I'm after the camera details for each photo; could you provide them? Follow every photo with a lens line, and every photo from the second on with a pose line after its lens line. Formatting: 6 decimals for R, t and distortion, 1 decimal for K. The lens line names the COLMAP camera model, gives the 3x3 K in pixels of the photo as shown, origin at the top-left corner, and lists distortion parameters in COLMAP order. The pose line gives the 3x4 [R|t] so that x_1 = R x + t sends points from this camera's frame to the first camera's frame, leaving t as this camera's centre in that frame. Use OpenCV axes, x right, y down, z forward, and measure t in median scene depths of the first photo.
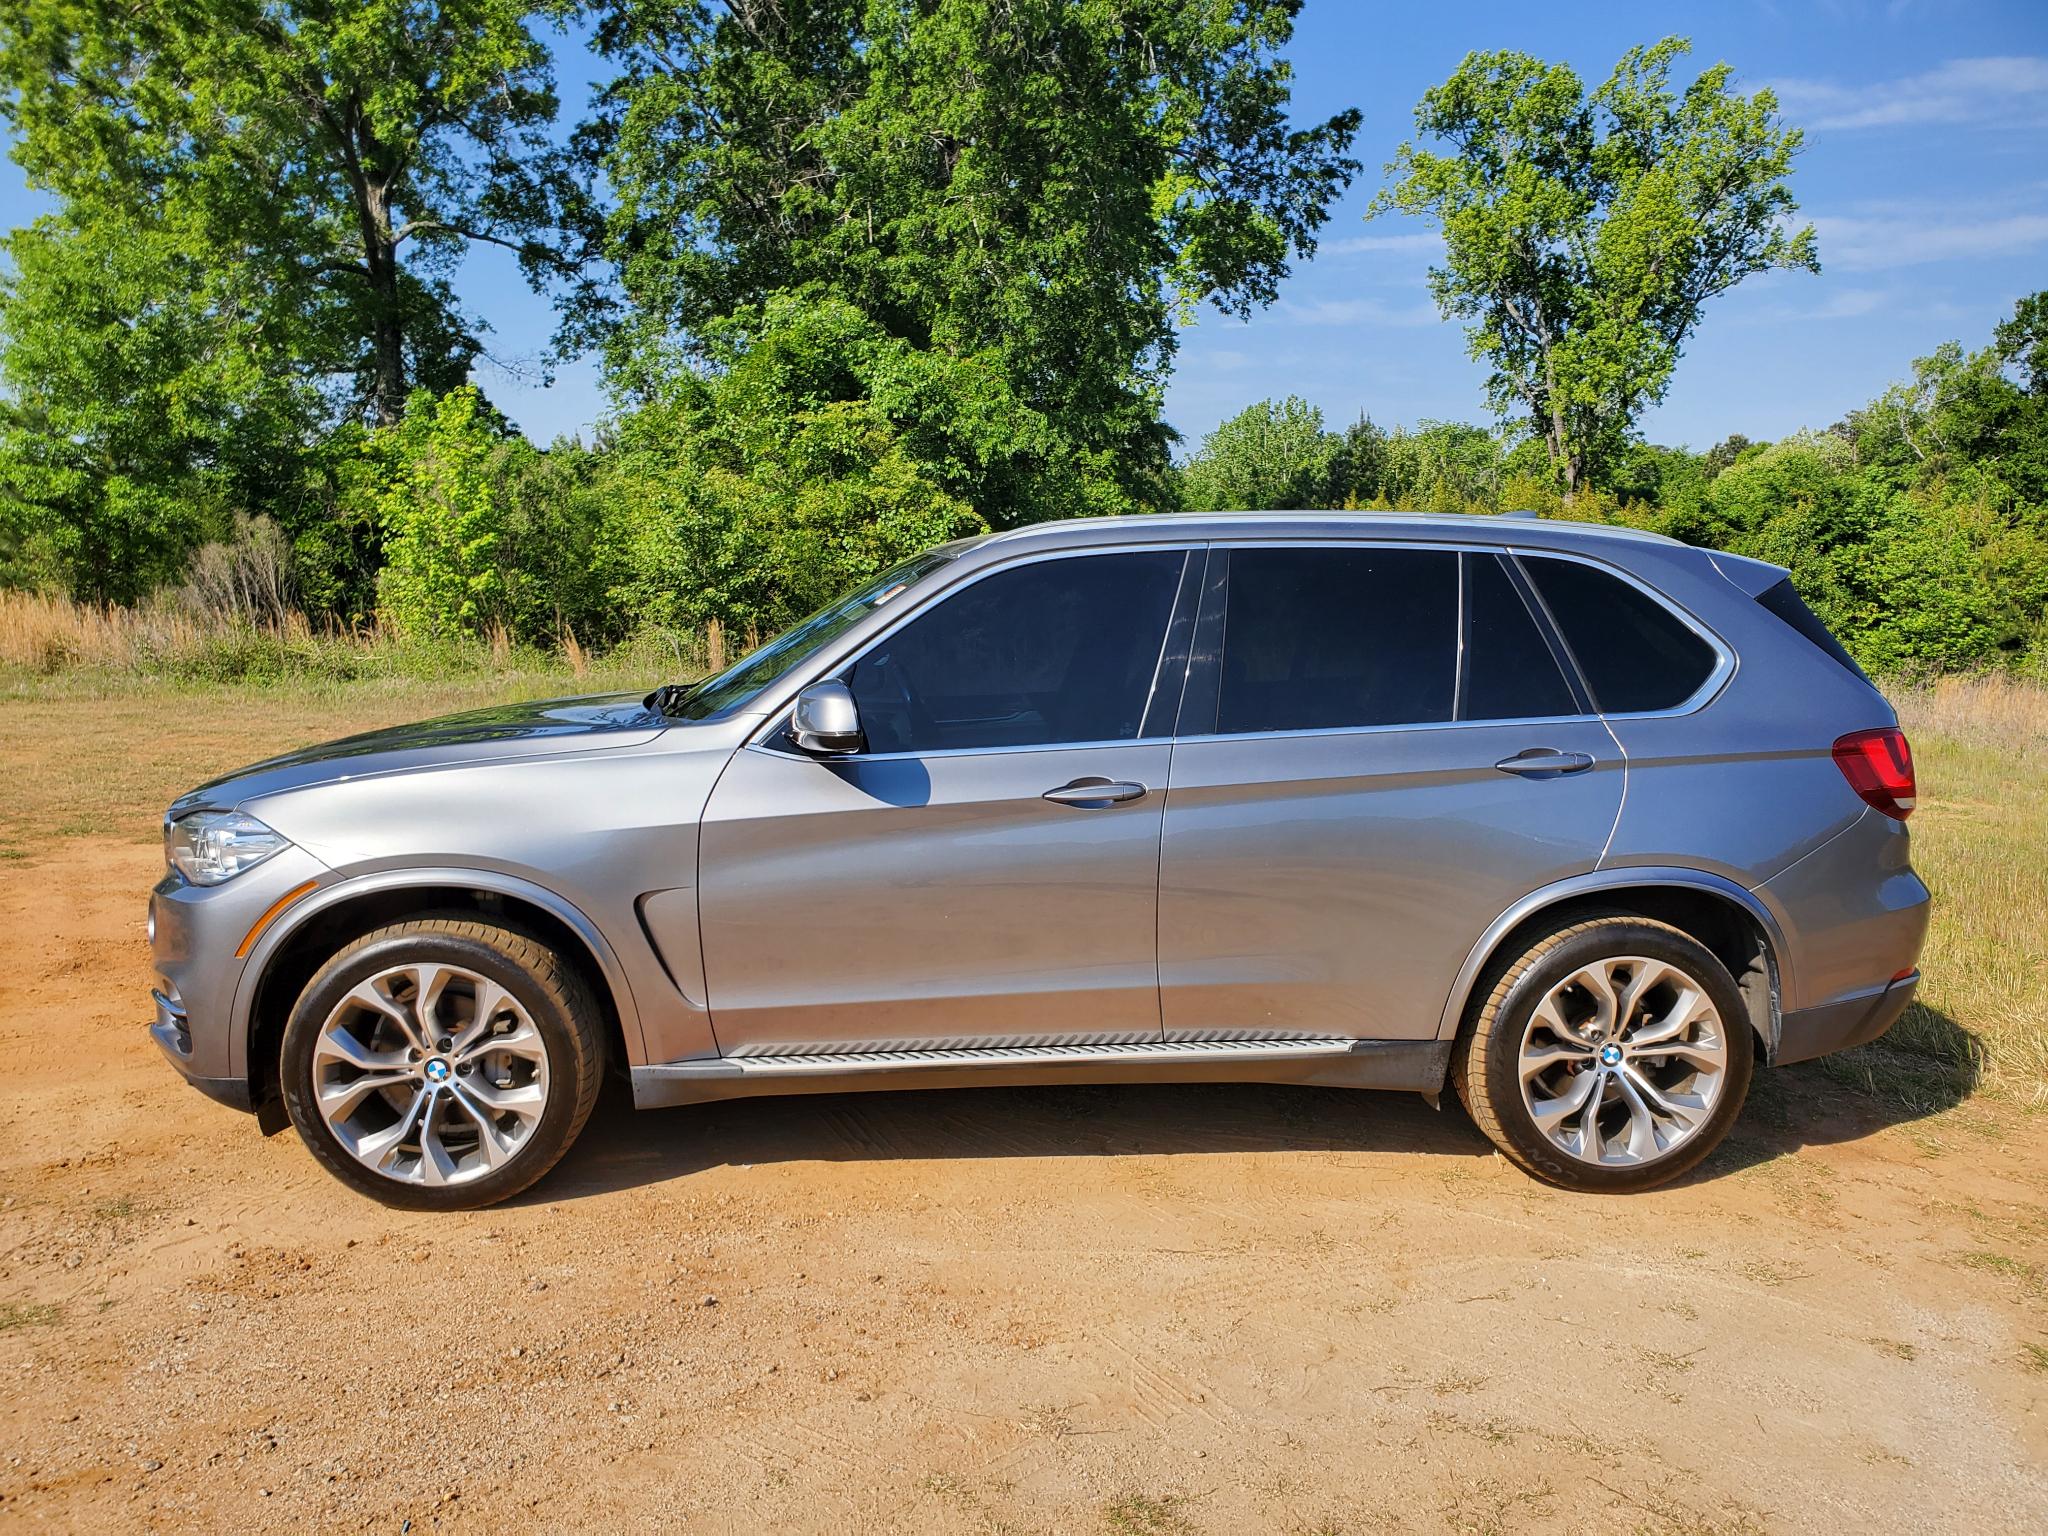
lens RADIAL K [[1638.1, 0, 1035.3], [0, 1638.1, 763.7], [0, 0, 1]] dist [0.020997, -0.011453]
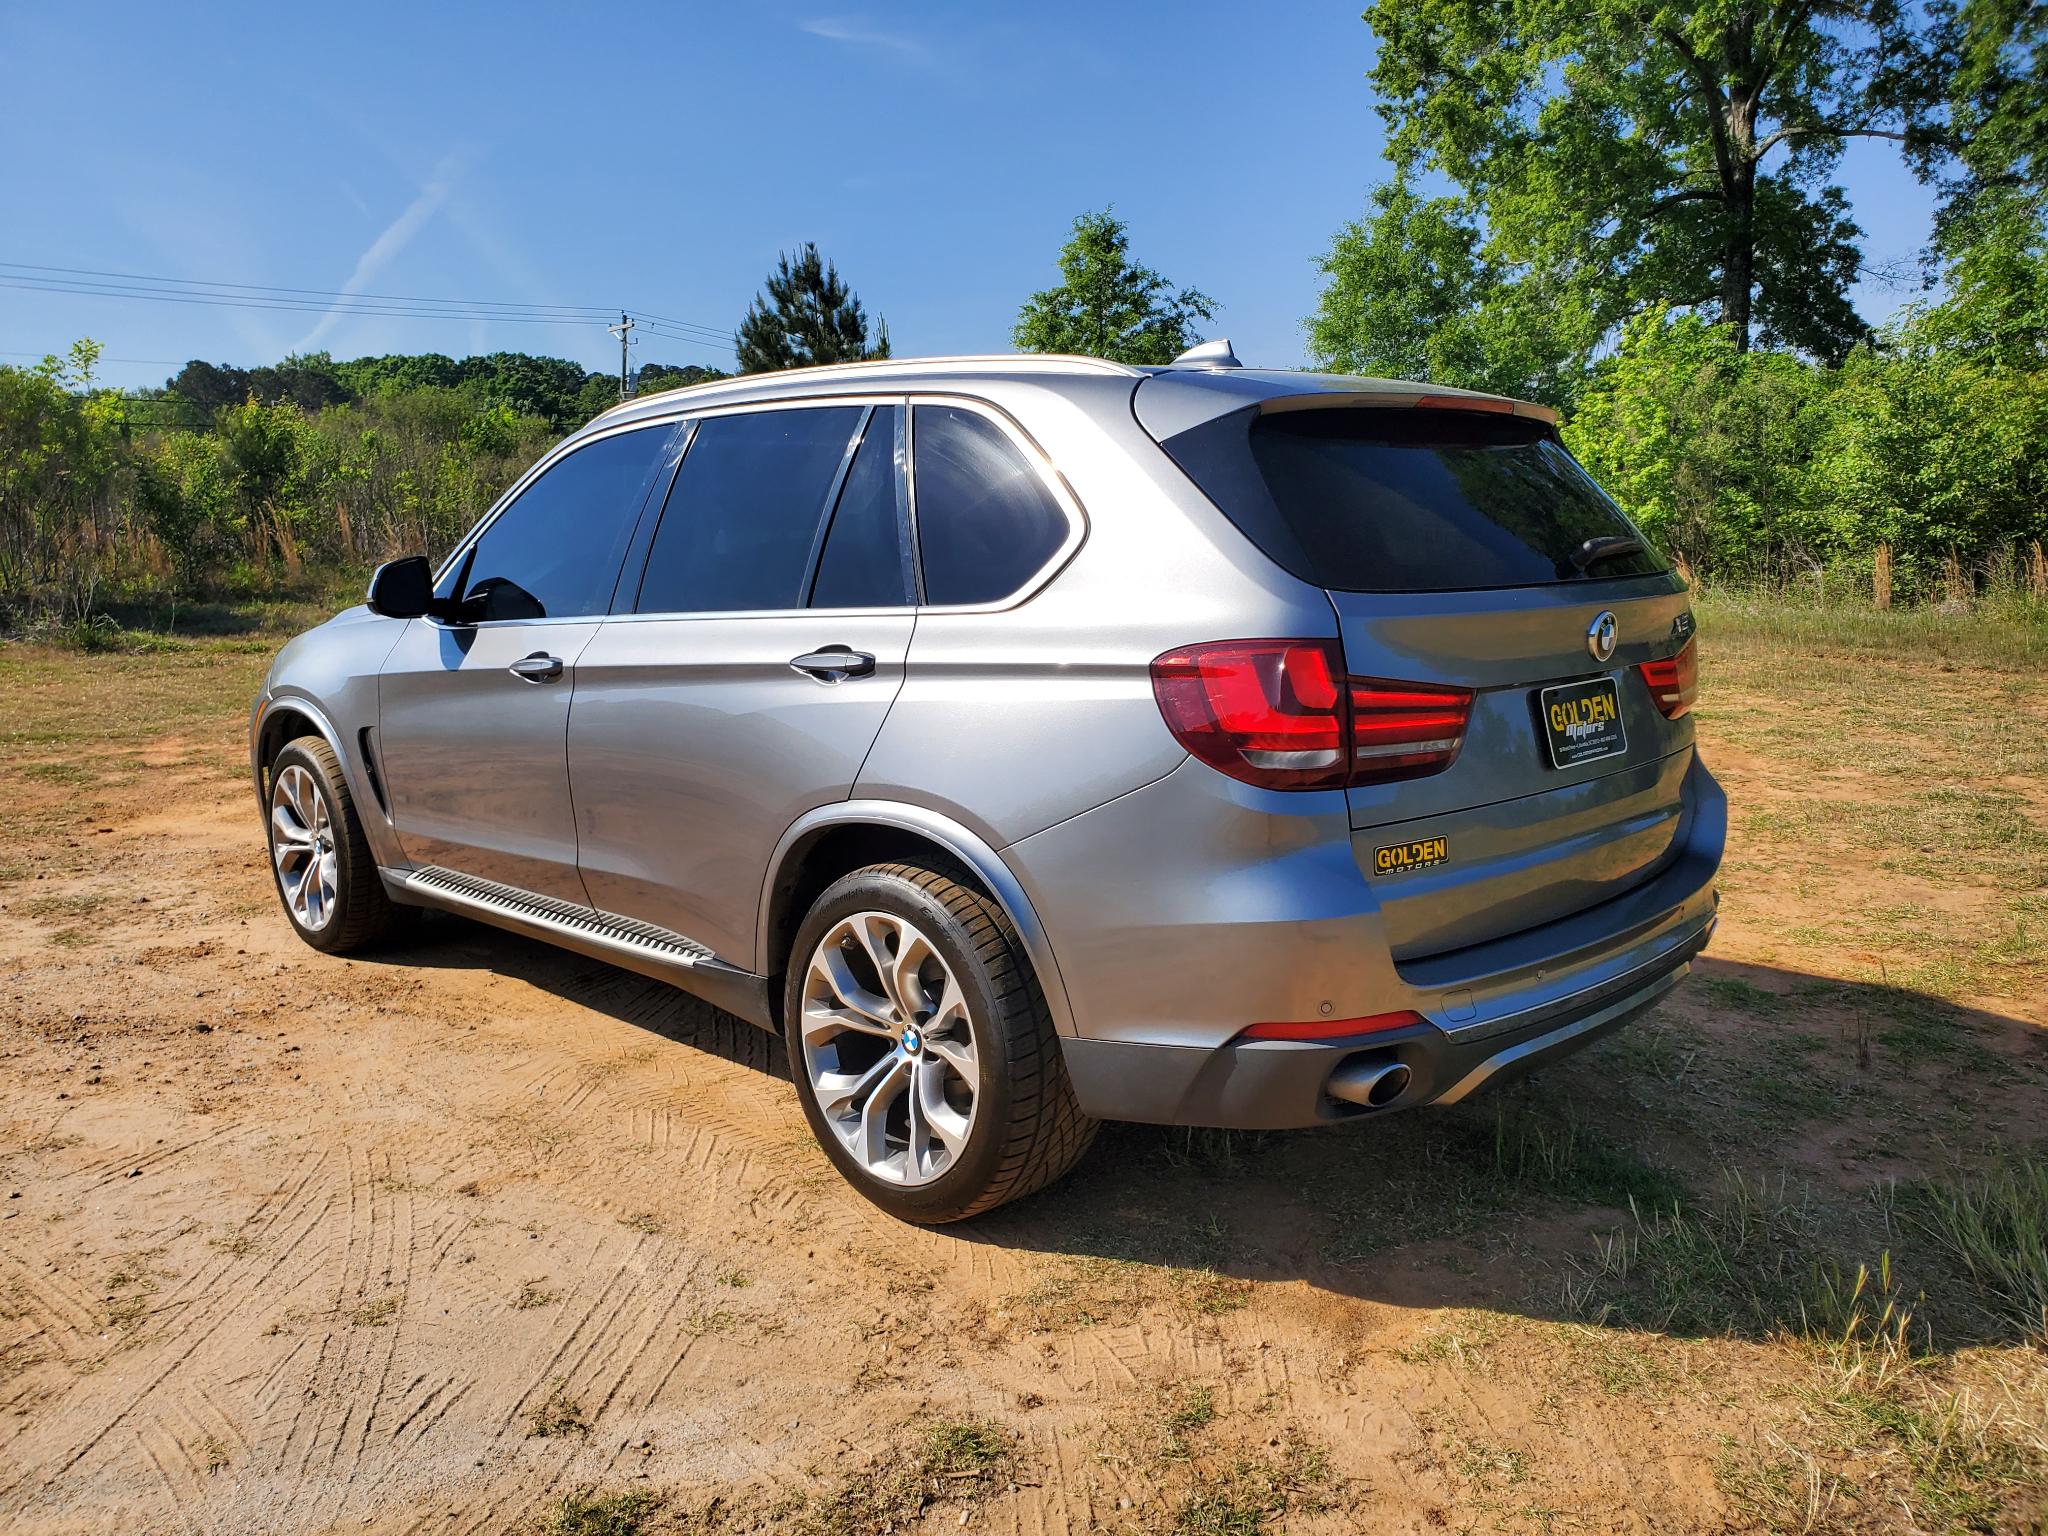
lens RADIAL K [[1638.1, 0, 1012.0], [0, 1638.1, 764.5], [0, 0, 1]] dist [0.020997, -0.011453]
pose [[0.611934, 0.091192, -0.785634, 0.149400], [-0.064297, 0.995779, 0.065503, -0.001191], [0.788291, 0.010430, 0.615214, 0.085636]]
